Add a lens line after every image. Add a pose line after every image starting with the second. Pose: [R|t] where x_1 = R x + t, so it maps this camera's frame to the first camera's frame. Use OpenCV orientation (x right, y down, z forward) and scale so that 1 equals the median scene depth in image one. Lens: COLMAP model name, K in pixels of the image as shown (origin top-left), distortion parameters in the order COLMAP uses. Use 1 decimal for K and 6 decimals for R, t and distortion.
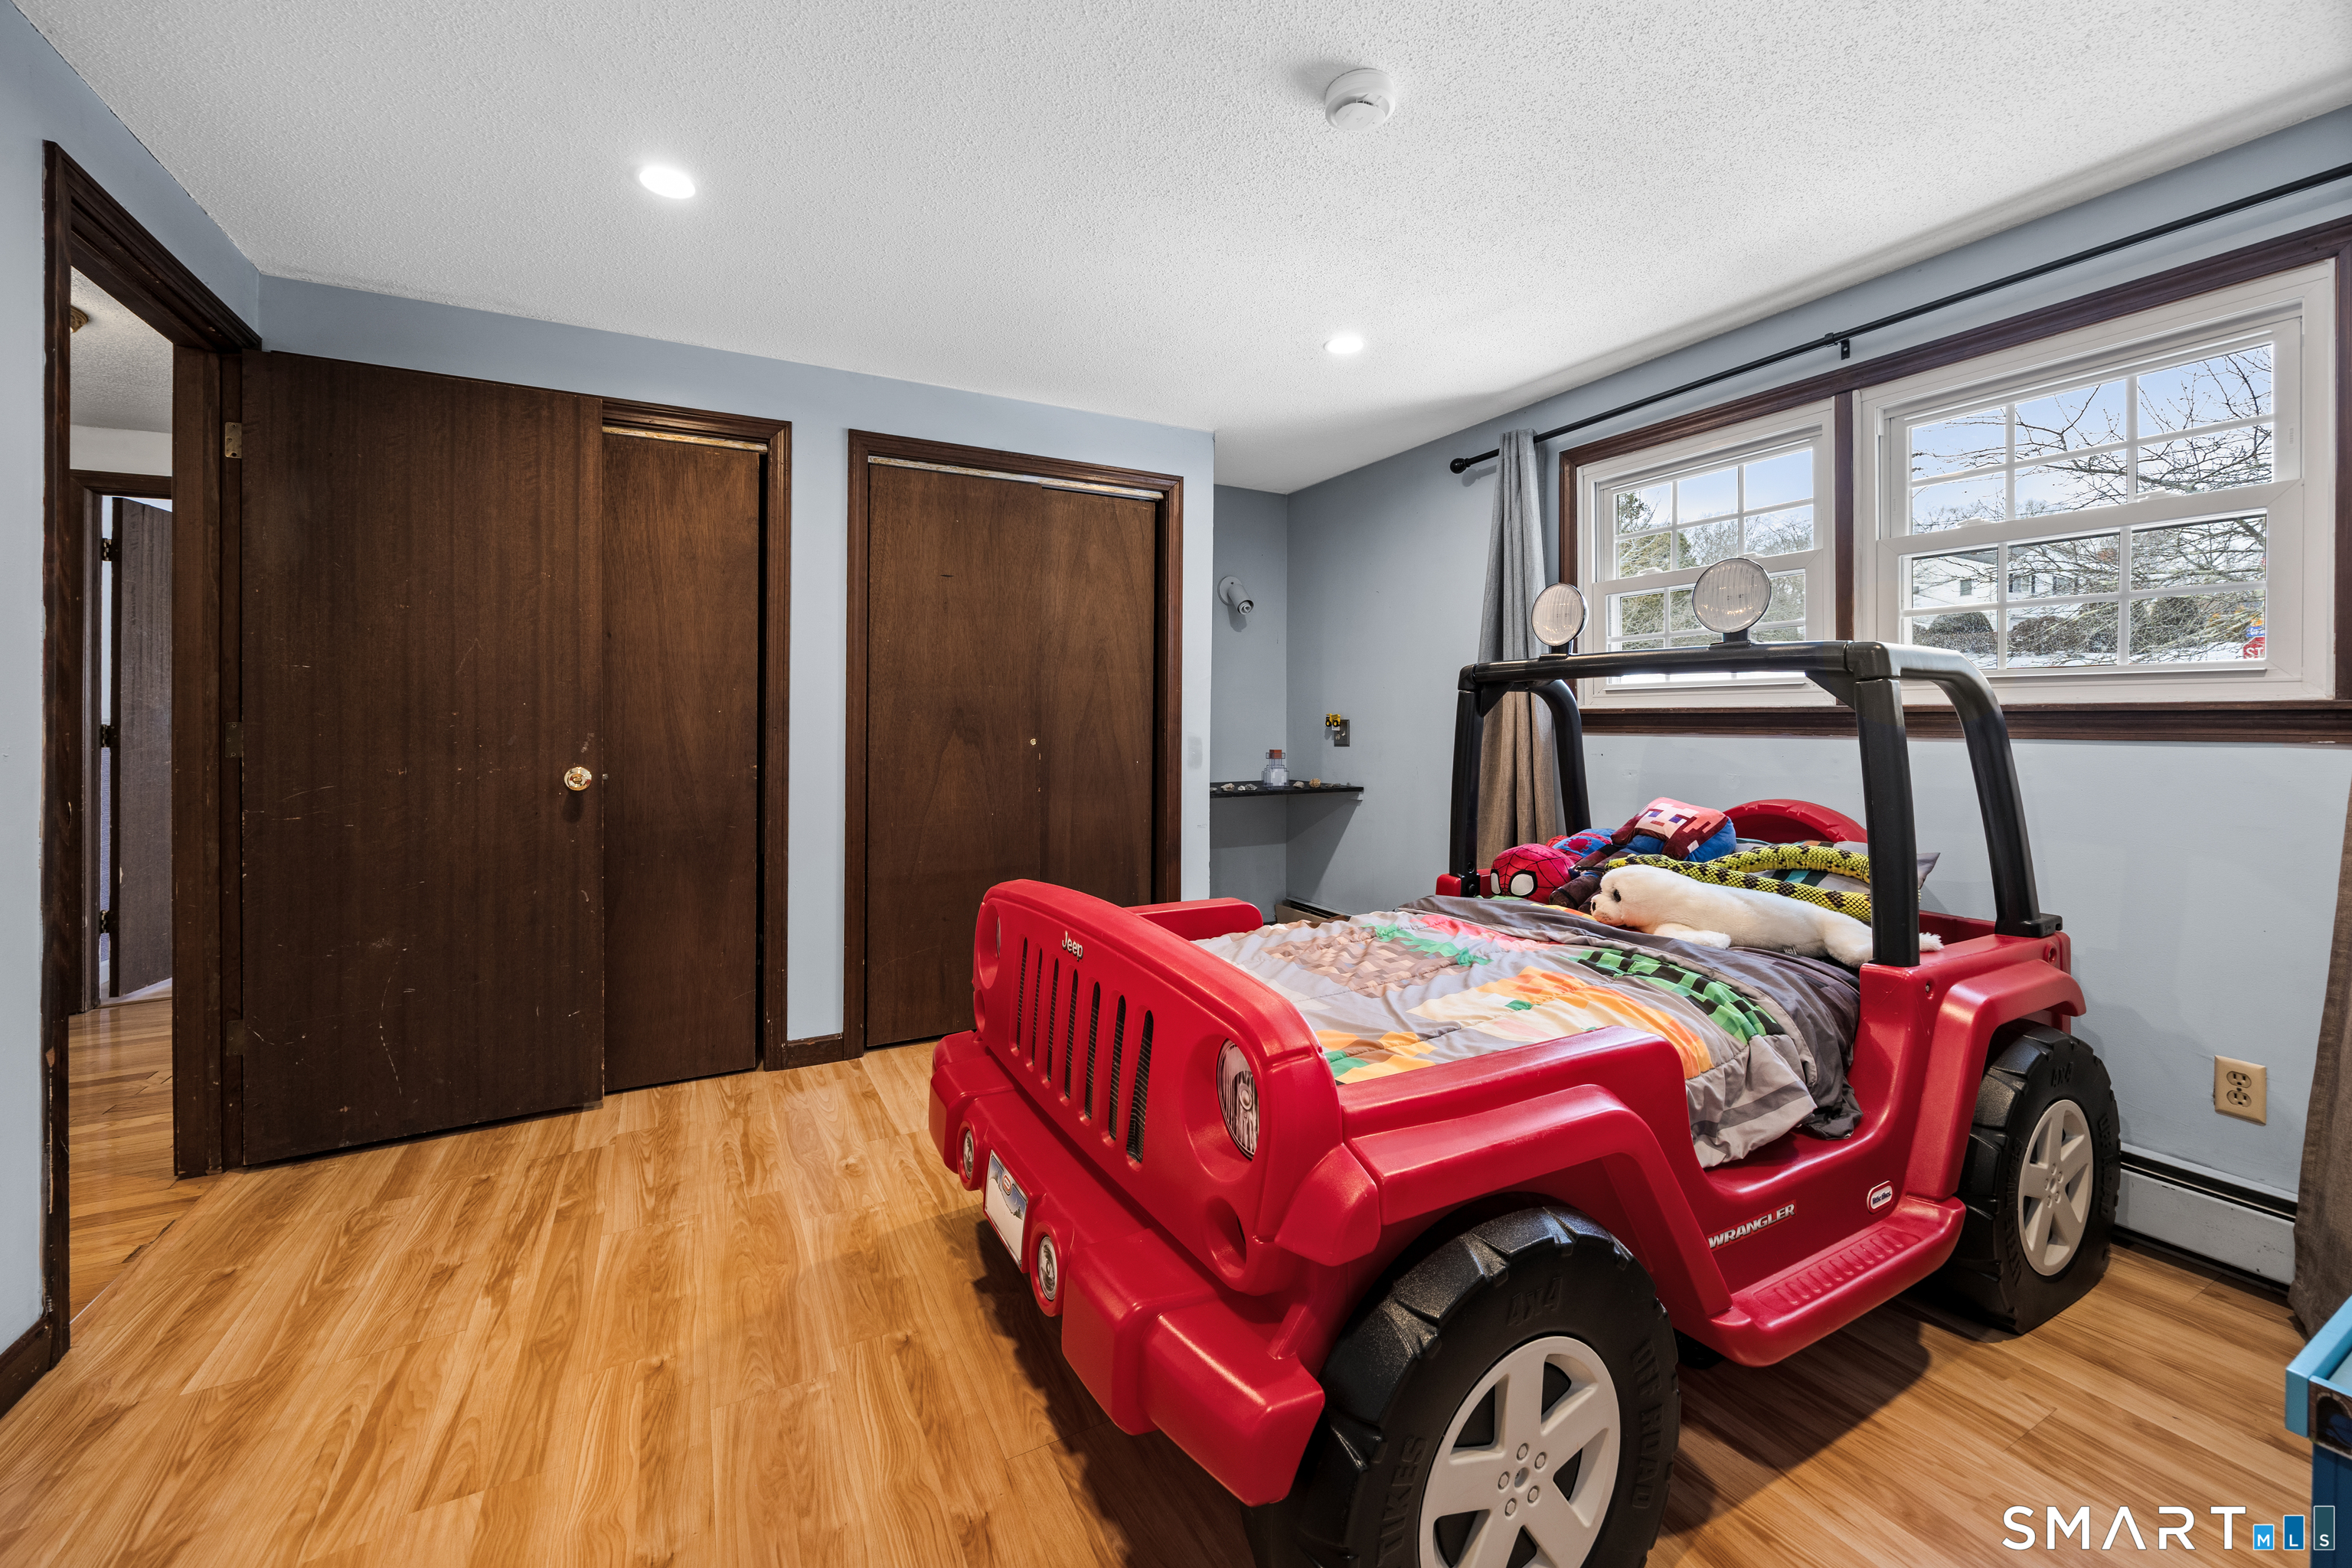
lens RADIAL K [[932.6, 0, 1170.6], [0, 932.6, 714.9], [0, 0, 1]] dist [0.000020, -0.000057]
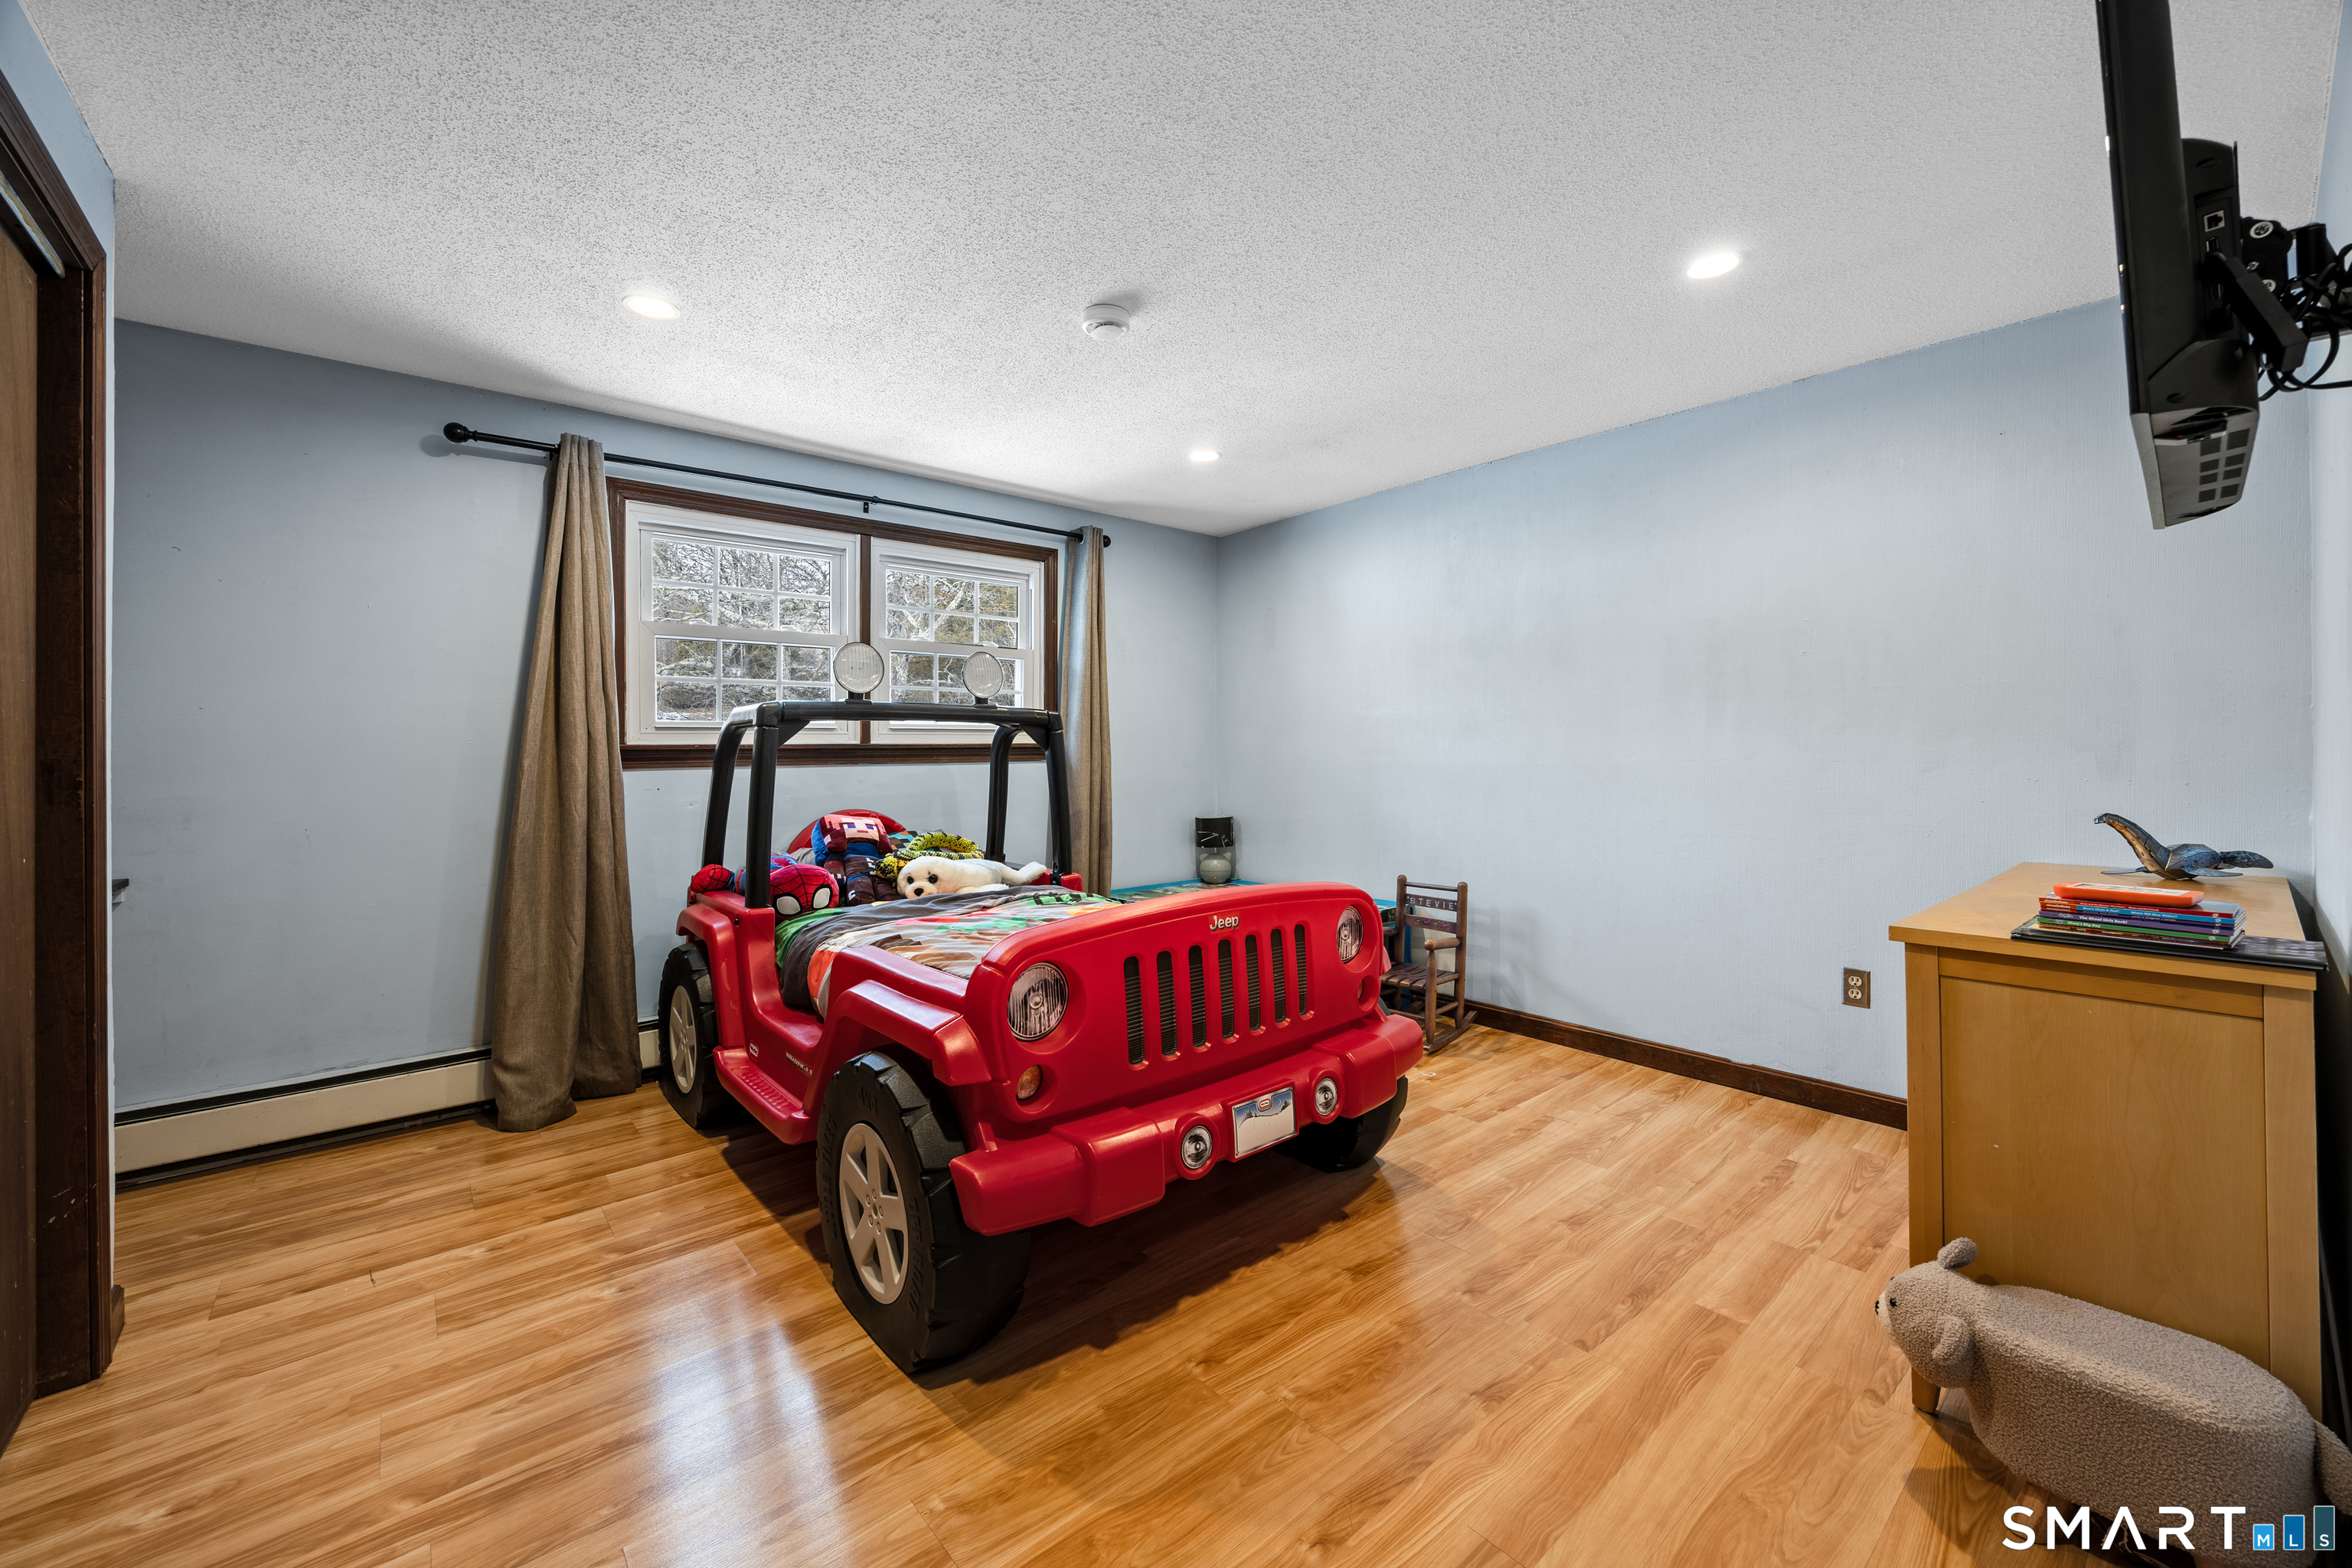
lens RADIAL K [[936.0, 0, 1177.4], [0, 936.0, 754.1], [0, 0, 1]] dist [0.000459, 0.000215]
pose [[-0.228545, -0.003427, 0.973527, -1.294340], [0.004764, 0.999978, 0.004639, 0.003346], [-0.973522, 0.005699, -0.228524, 1.284219]]
